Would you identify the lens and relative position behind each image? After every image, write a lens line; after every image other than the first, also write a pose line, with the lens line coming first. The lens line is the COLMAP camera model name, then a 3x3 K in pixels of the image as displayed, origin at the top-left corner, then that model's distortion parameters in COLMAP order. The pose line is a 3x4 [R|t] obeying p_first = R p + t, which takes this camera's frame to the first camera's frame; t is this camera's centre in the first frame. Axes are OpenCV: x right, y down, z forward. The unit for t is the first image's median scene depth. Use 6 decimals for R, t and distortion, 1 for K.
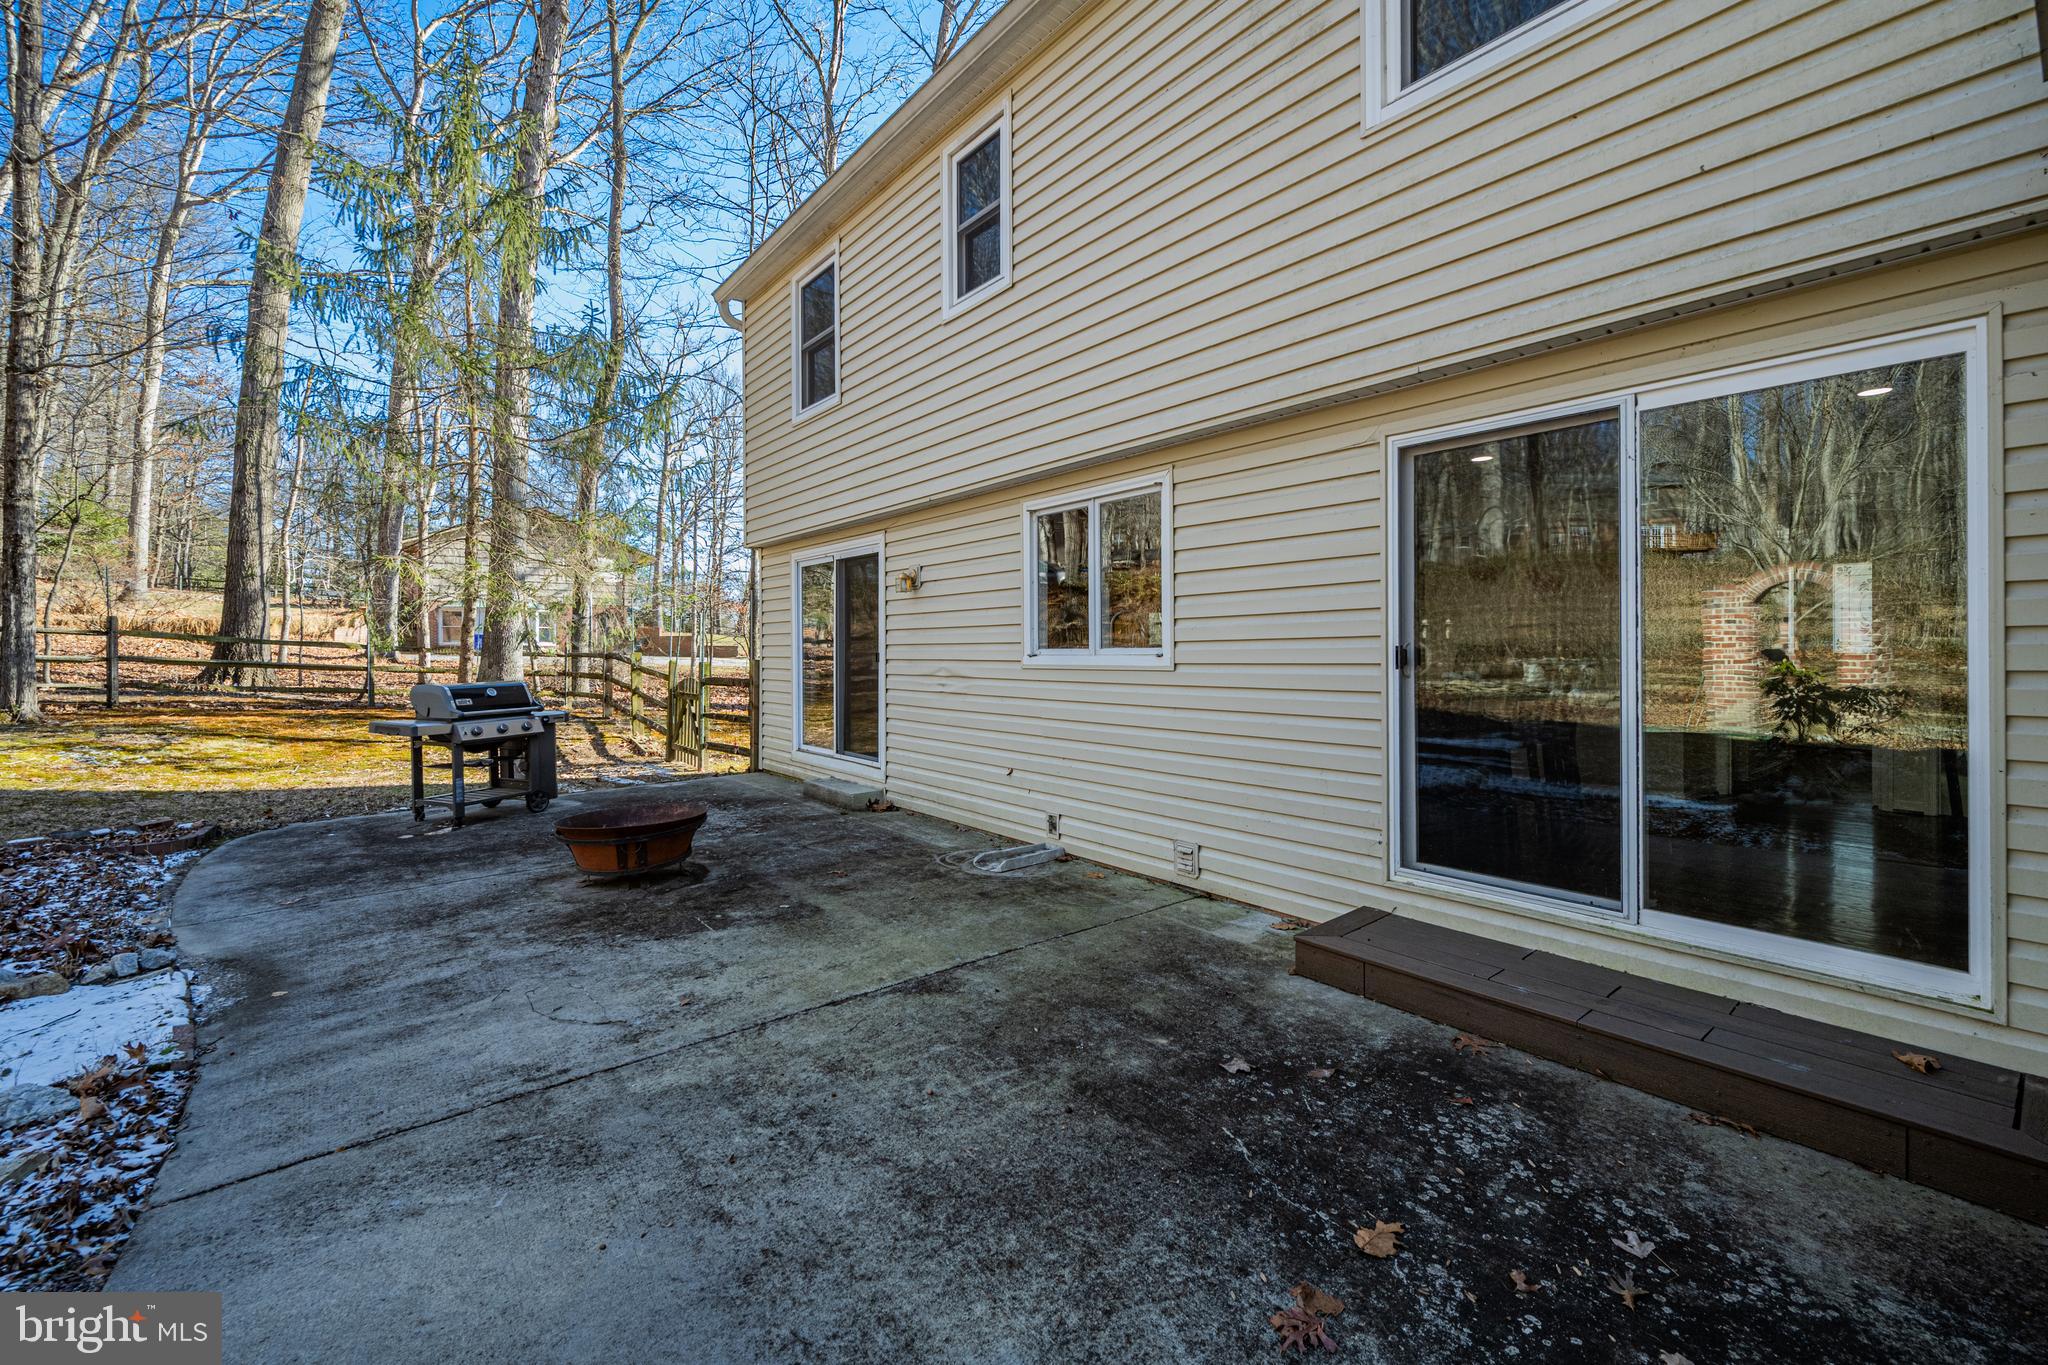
lens RADIAL K [[840.9, 0, 1001.2], [0, 840.9, 670.2], [0, 0, 1]] dist [0.001761, 0.000101]
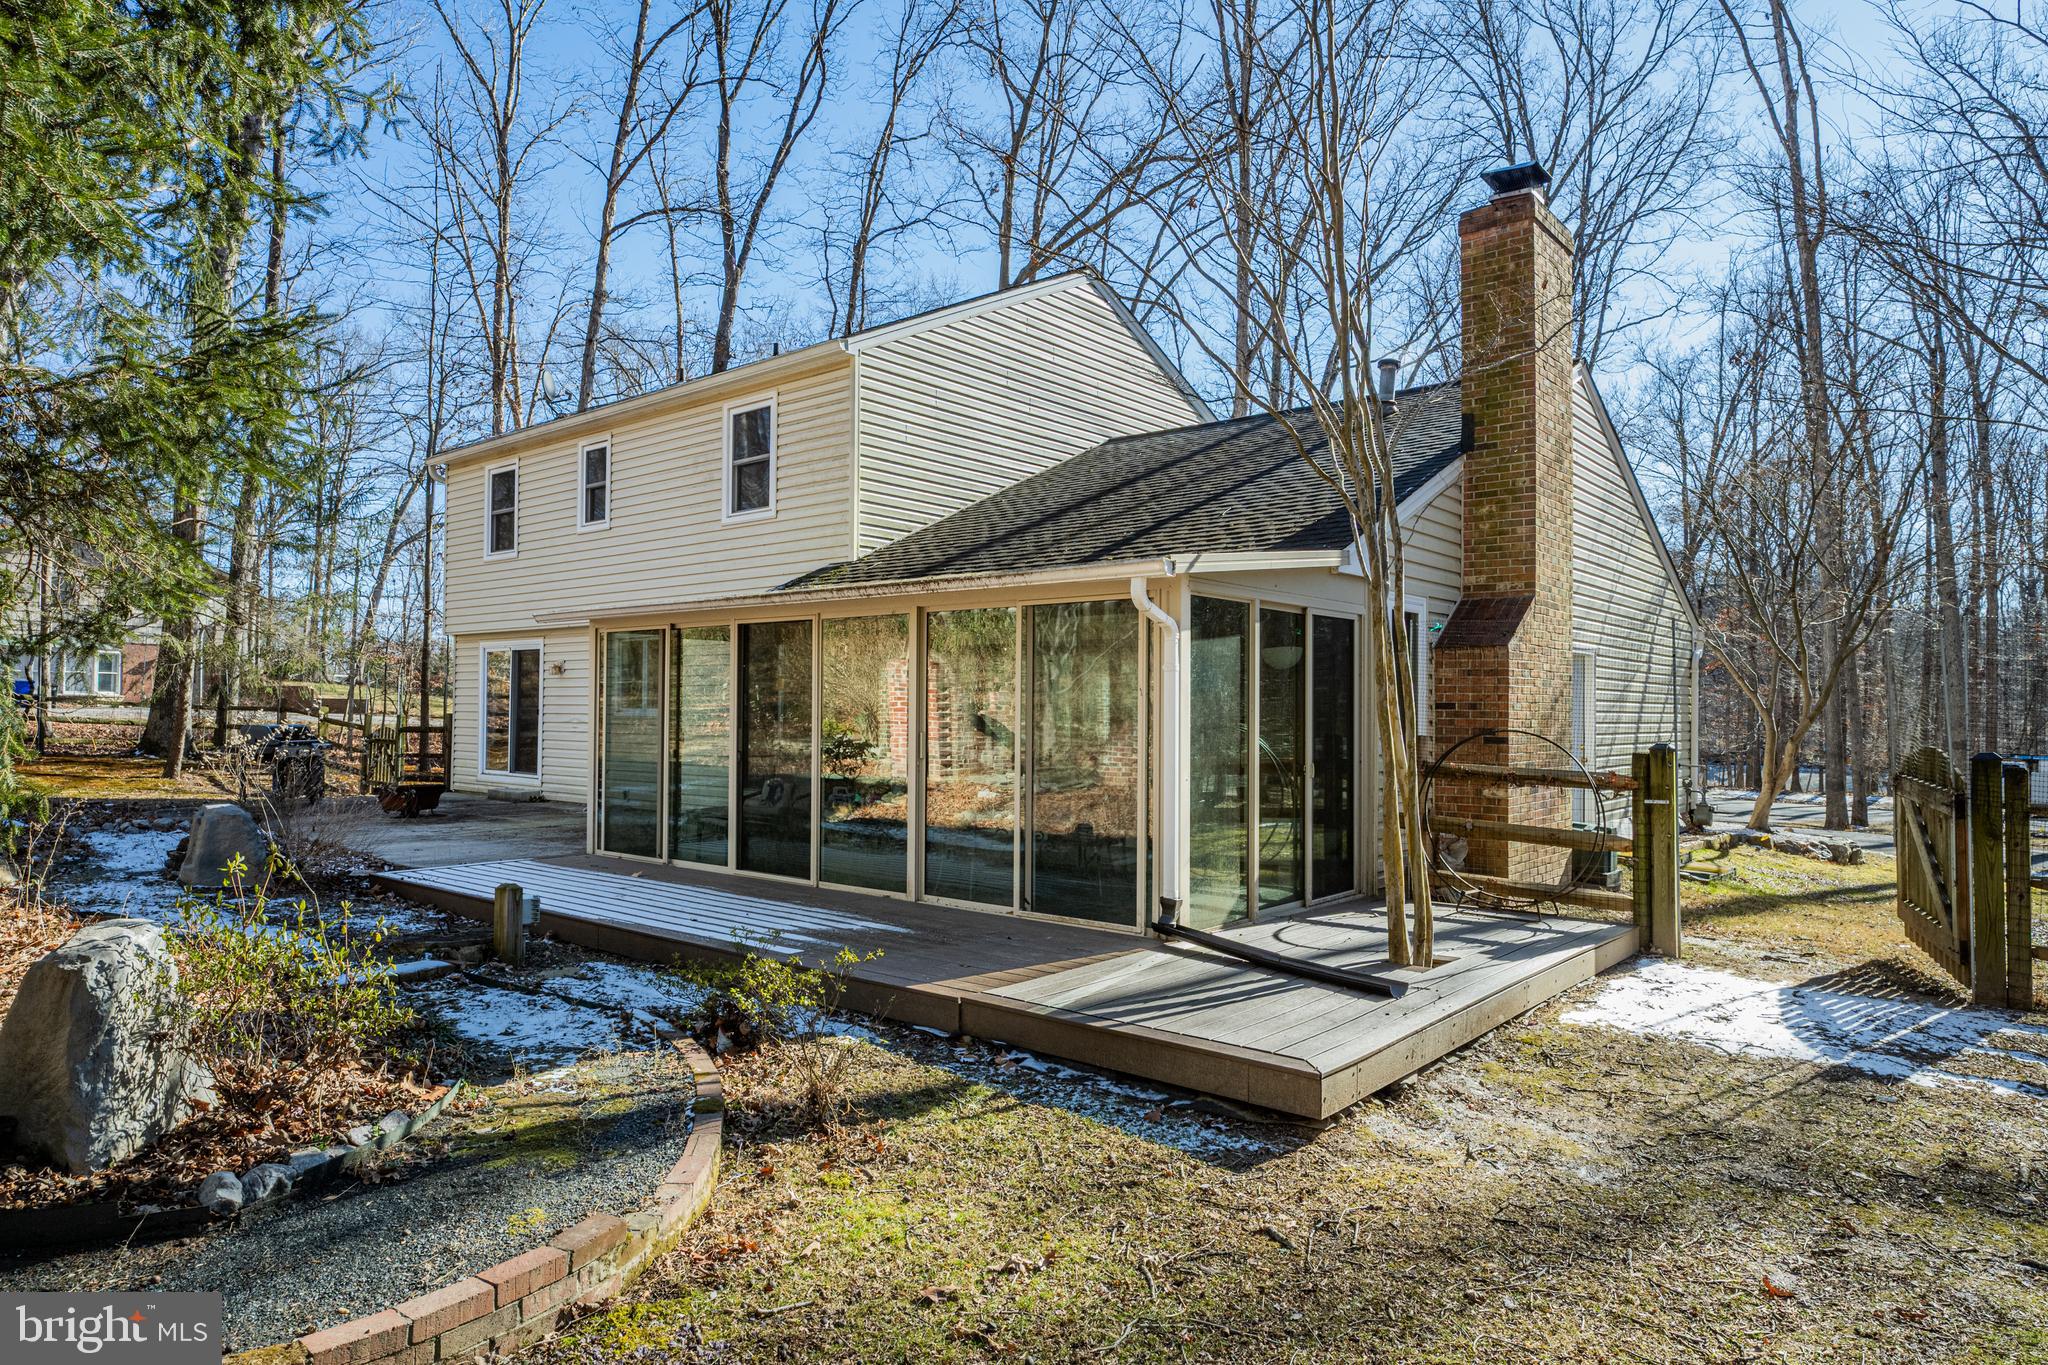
lens RADIAL K [[1251.3, 0, 1024.0], [0, 1251.3, 682.5], [0, 0, 1]] dist [0.003215, 0.000729]
pose [[0.977476, 0.011385, 0.210739, 0.252006], [-0.001227, 0.998833, -0.048272, 0.041654], [-0.211043, 0.046926, 0.976350, -1.514040]]
